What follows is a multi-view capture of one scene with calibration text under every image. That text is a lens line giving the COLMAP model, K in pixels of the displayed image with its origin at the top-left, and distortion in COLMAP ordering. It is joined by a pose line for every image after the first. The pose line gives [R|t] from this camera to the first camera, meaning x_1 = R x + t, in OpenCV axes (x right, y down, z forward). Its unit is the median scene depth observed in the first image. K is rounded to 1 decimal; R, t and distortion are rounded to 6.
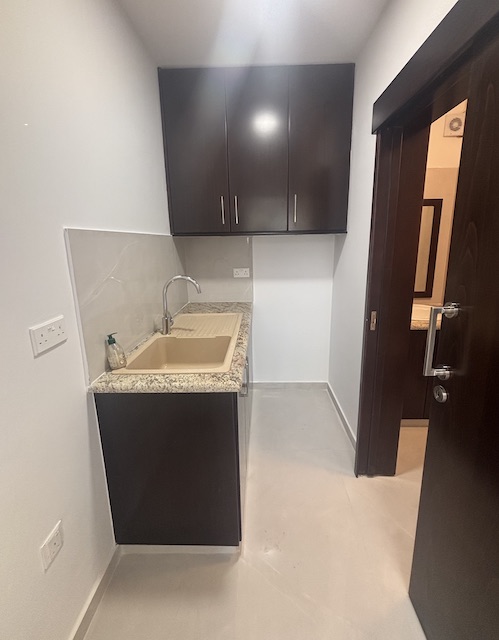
lens RADIAL K [[275.8, 0, 251.8], [0, 275.8, 301.5], [0, 0, 1]] dist [0.001283, 0.000277]
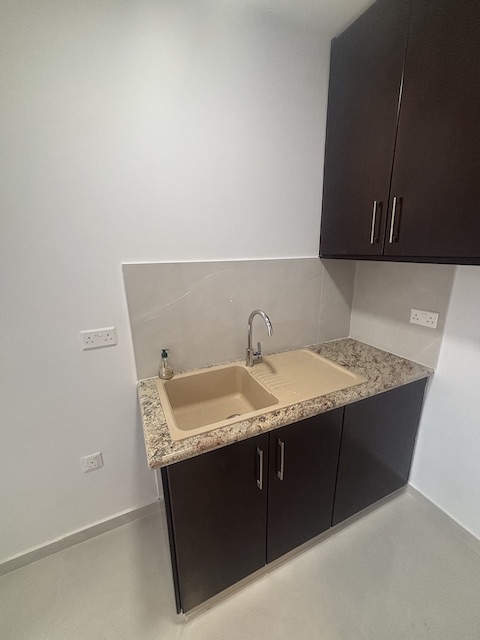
lens RADIAL K [[257.8, 0, 240.0], [0, 257.8, 320.0], [0, 0, 1]] dist [-0.000864, -0.000463]
pose [[0.449110, 0.254229, -0.856544, 0.400595], [-0.182734, 0.964536, 0.190469, -0.197734], [0.874590, 0.070978, 0.479639, 0.527858]]
